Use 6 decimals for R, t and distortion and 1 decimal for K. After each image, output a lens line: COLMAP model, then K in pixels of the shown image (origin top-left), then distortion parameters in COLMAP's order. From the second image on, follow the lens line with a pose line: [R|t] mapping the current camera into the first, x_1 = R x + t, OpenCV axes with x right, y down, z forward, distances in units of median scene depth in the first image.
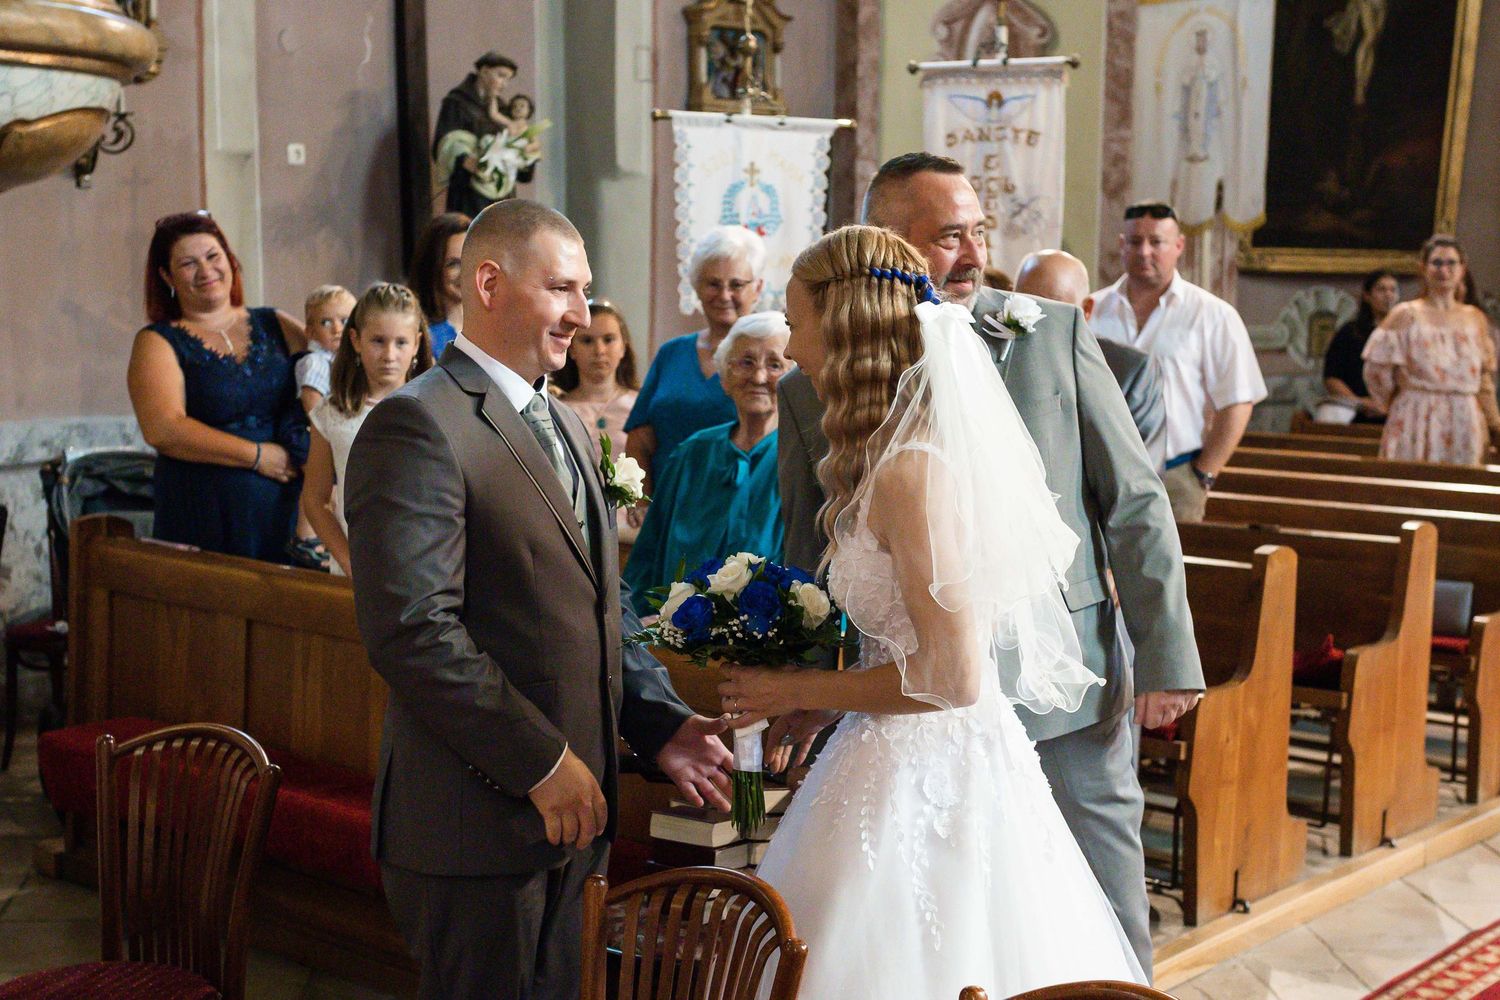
lens RADIAL K [[2309.2, 0, 749.3], [0, 2309.2, 540.0], [0, 0, 1]] dist [0.026604, 0.053567]
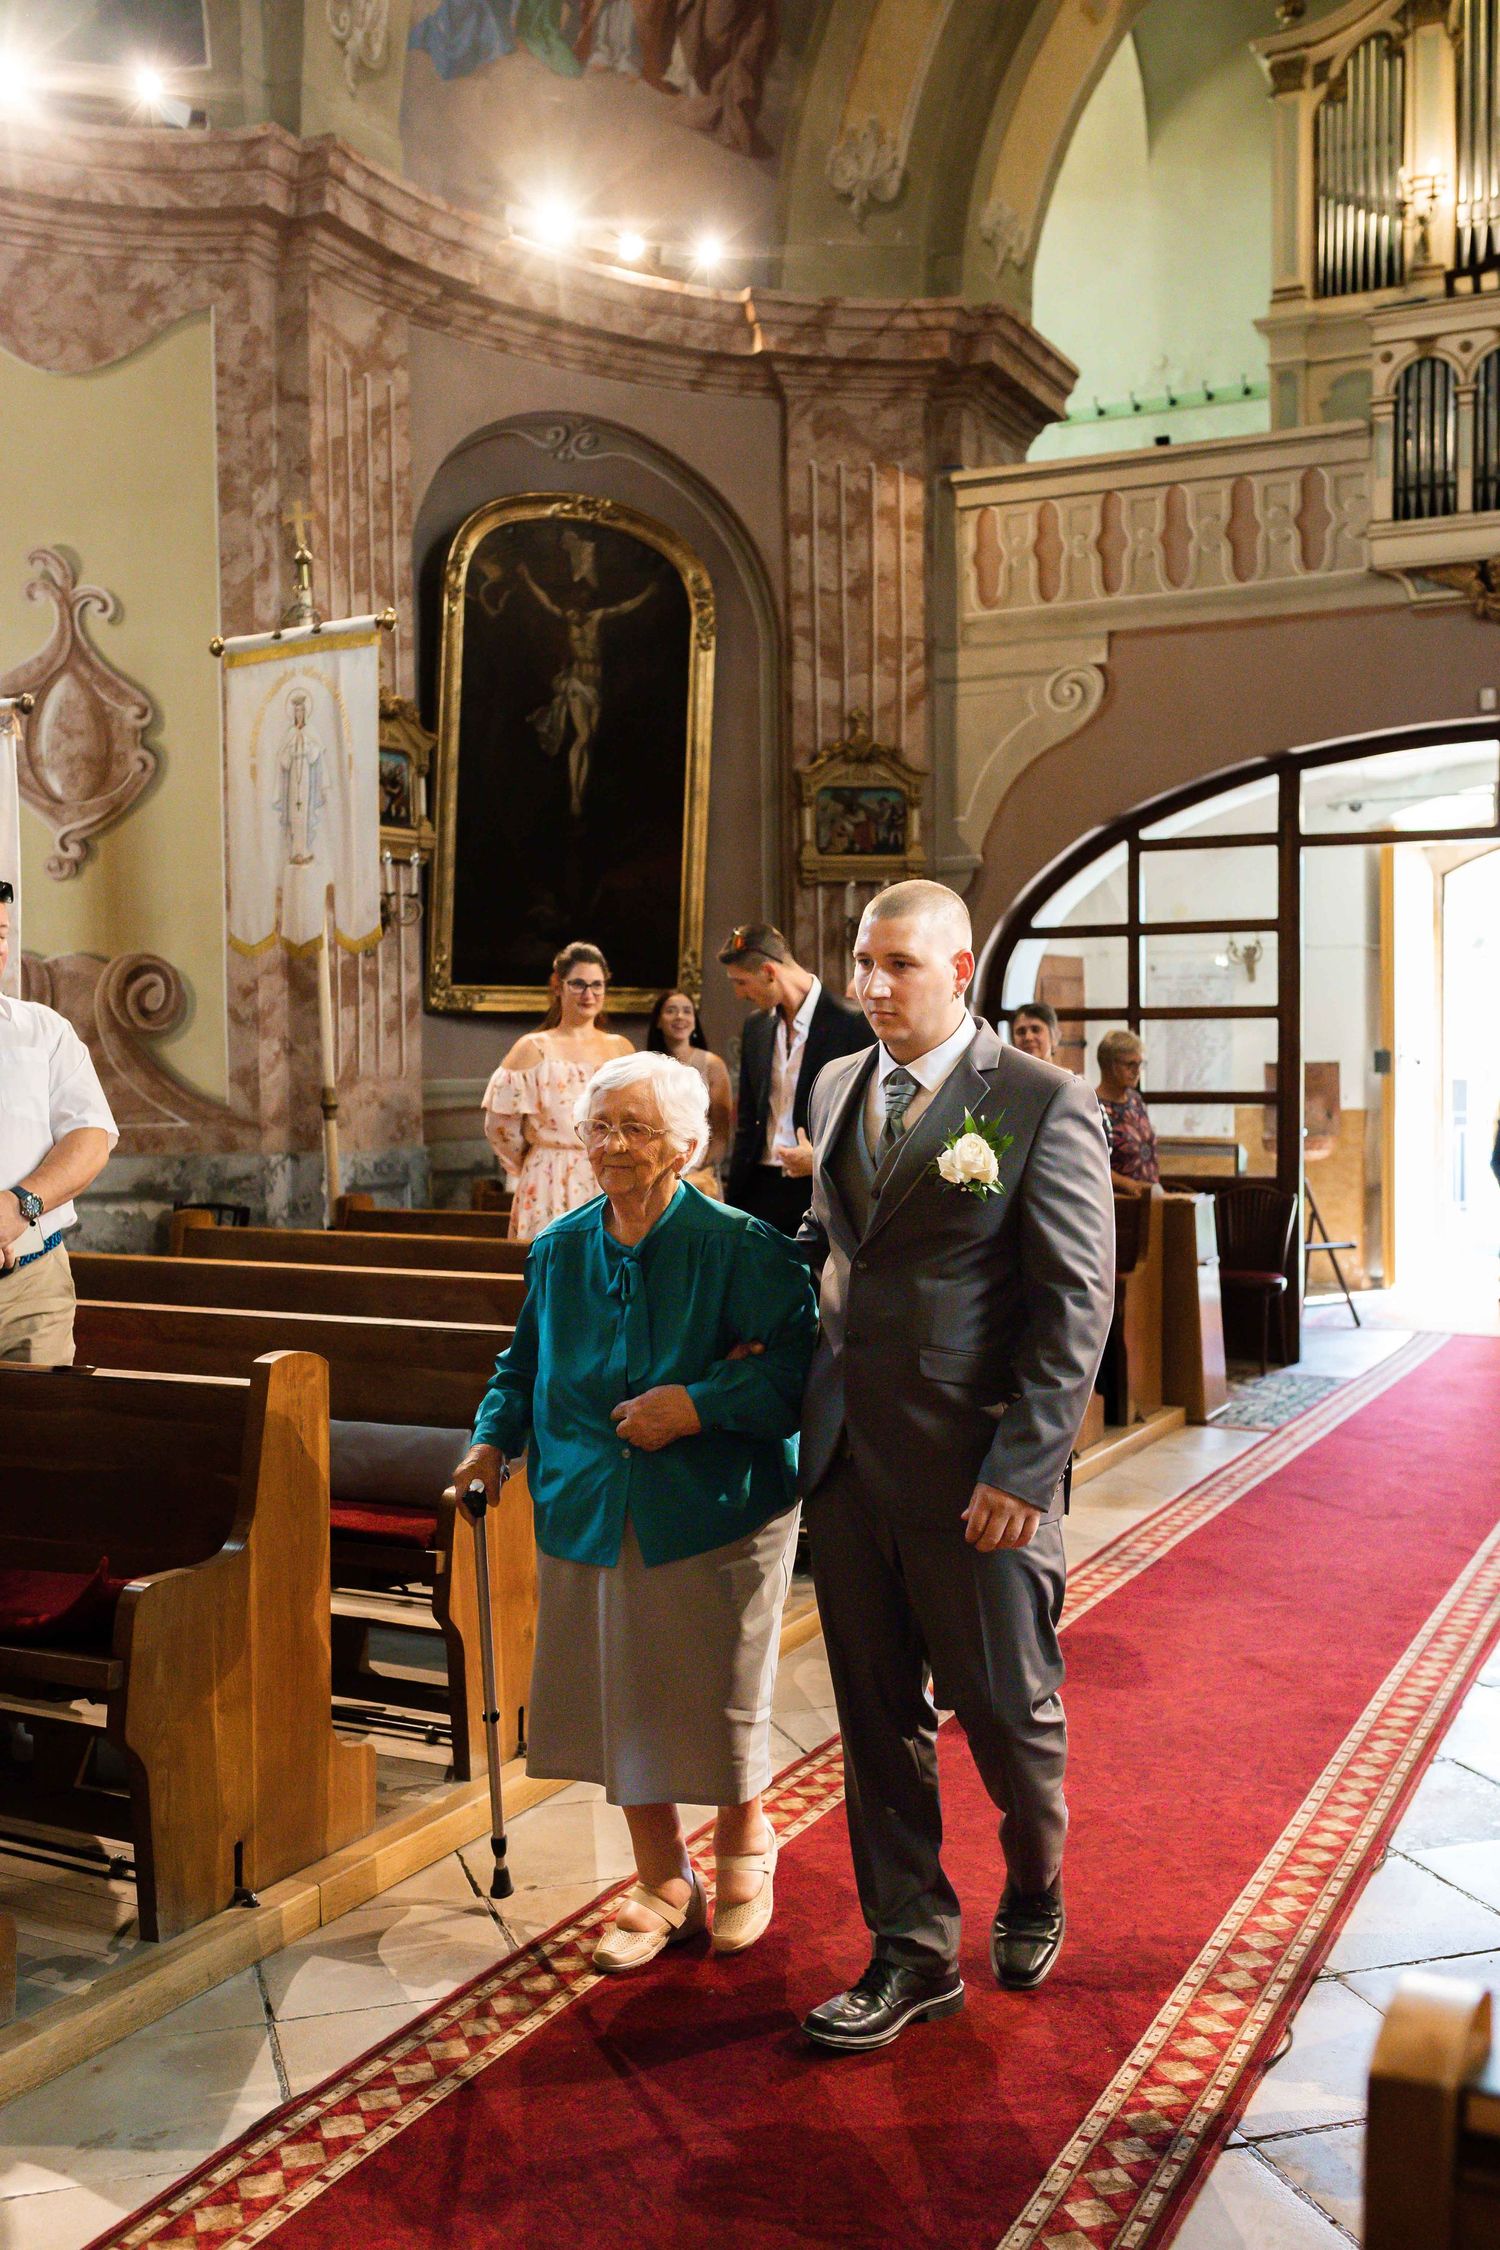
lens RADIAL K [[2190.3, 0, 750.0], [0, 2190.3, 1125.0], [0, 0, 1]] dist [-0.002596, 0.006600]
pose [[0.978255, -0.025146, 0.205876, 0.189332], [0.042479, 0.995873, -0.080207, -0.010052], [-0.203010, 0.087208, 0.975286, 0.259718]]
